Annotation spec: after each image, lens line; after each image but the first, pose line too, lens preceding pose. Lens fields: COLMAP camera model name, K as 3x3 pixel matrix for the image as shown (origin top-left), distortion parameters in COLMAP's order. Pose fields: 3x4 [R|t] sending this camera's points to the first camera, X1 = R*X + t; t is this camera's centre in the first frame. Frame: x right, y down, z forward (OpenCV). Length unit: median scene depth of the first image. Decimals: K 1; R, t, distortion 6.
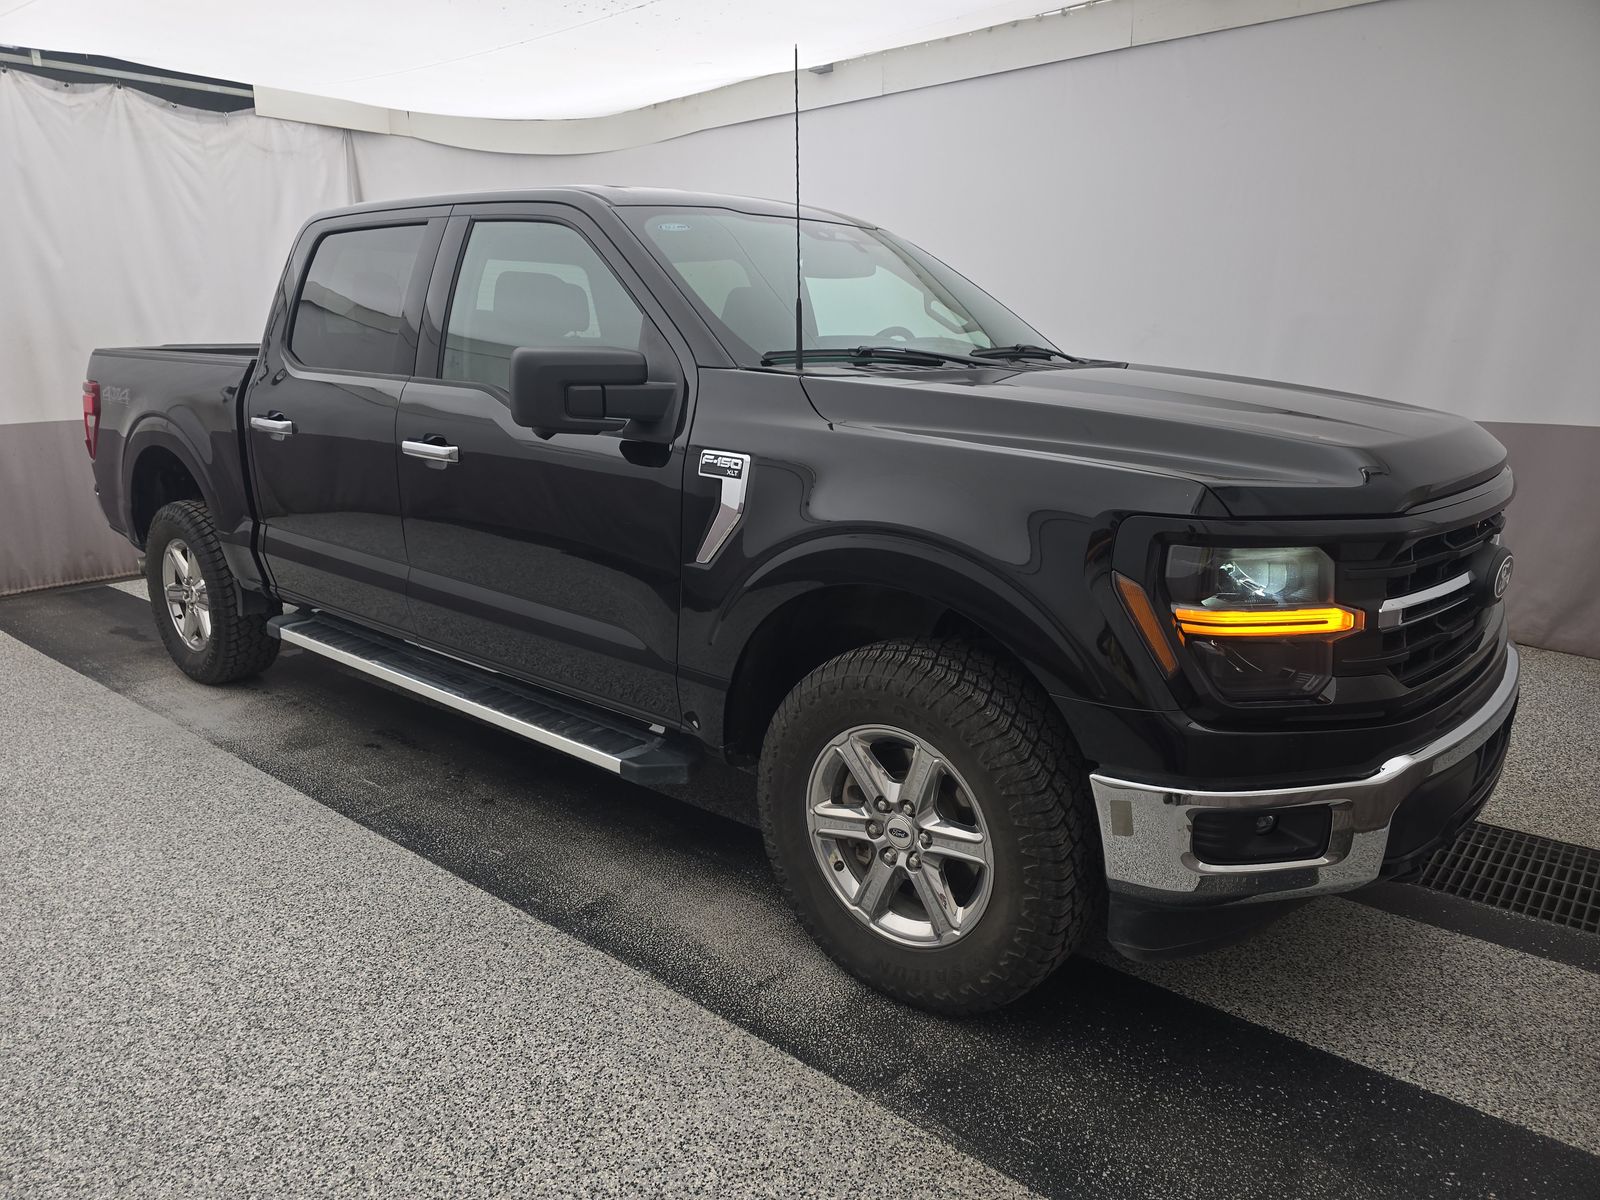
lens RADIAL K [[1107.1, 0, 798.9], [0, 1107.1, 579.8], [0, 0, 1]] dist [0.004912, -0.023964]
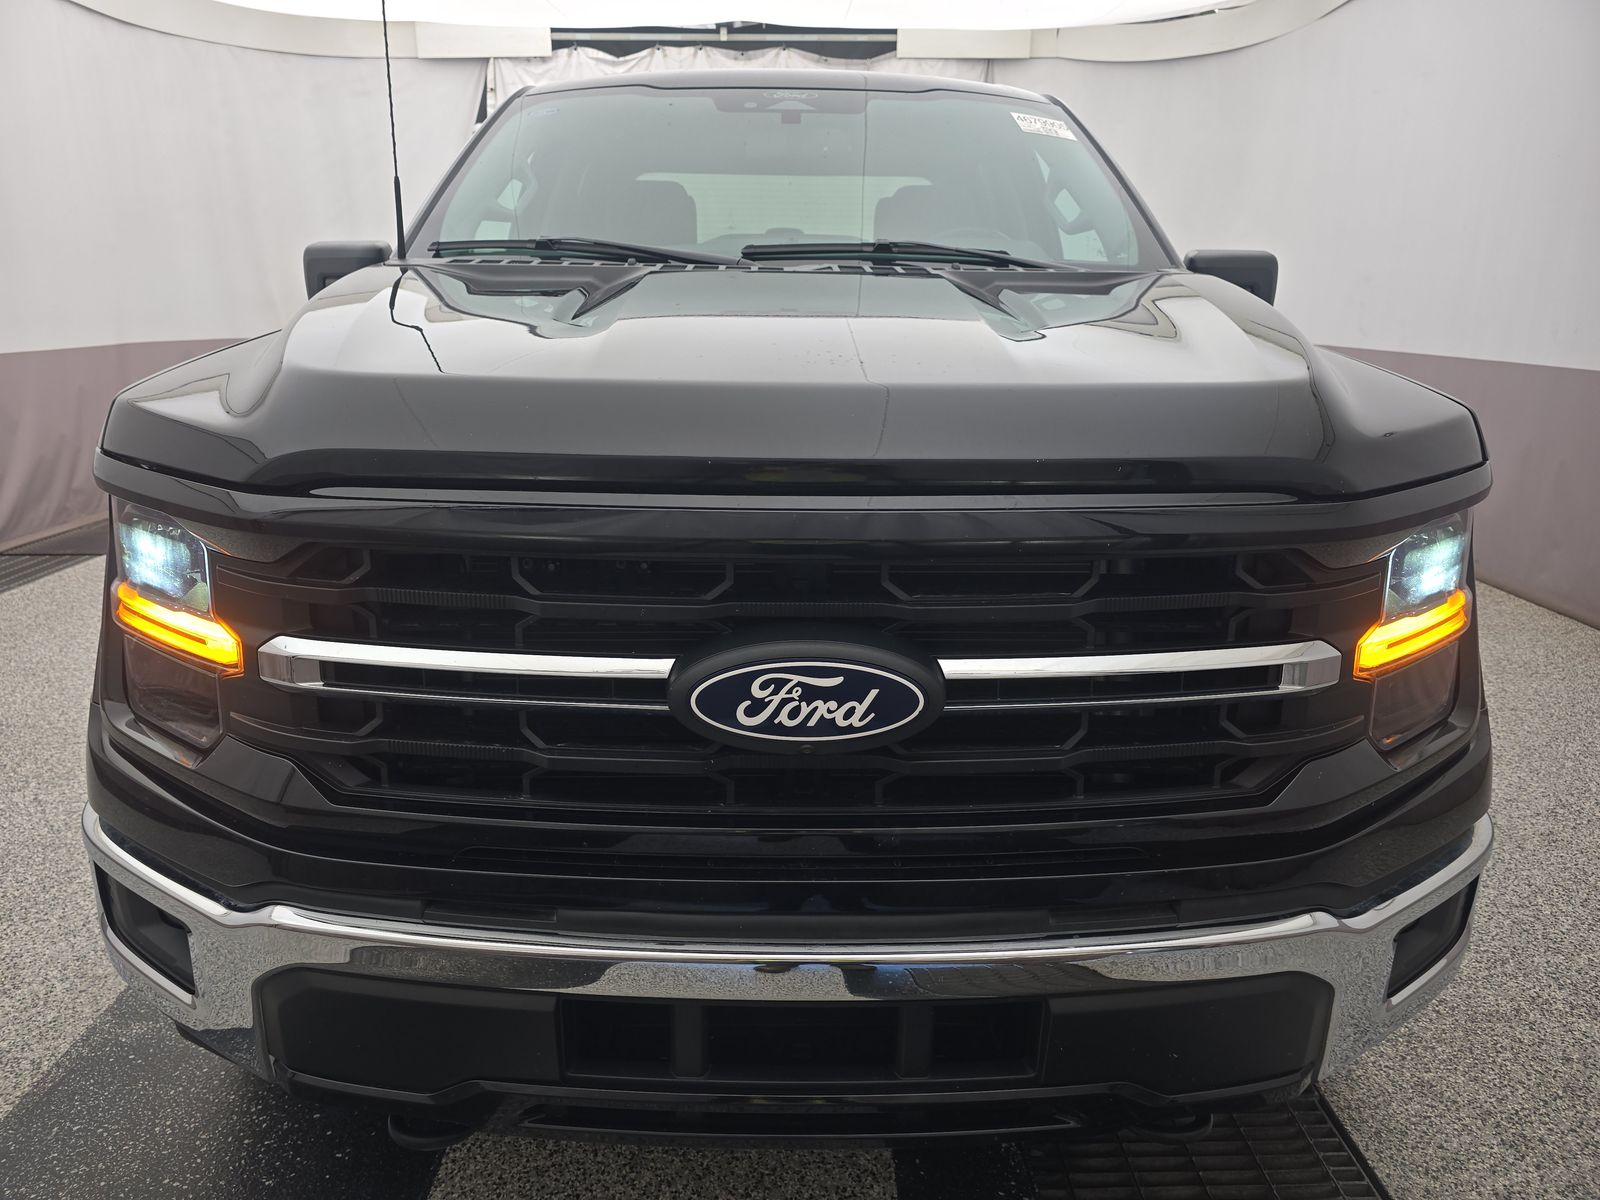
lens RADIAL K [[1085.2, 0, 800.0], [0, 1085.2, 600.0], [0, 0, 1]] dist [-0.000310, -0.016849]
pose [[0.663000, 0.206905, -0.719459, 0.340933], [-0.159858, 0.978010, 0.133947, -0.036098], [0.731353, 0.026205, 0.681496, 0.252949]]
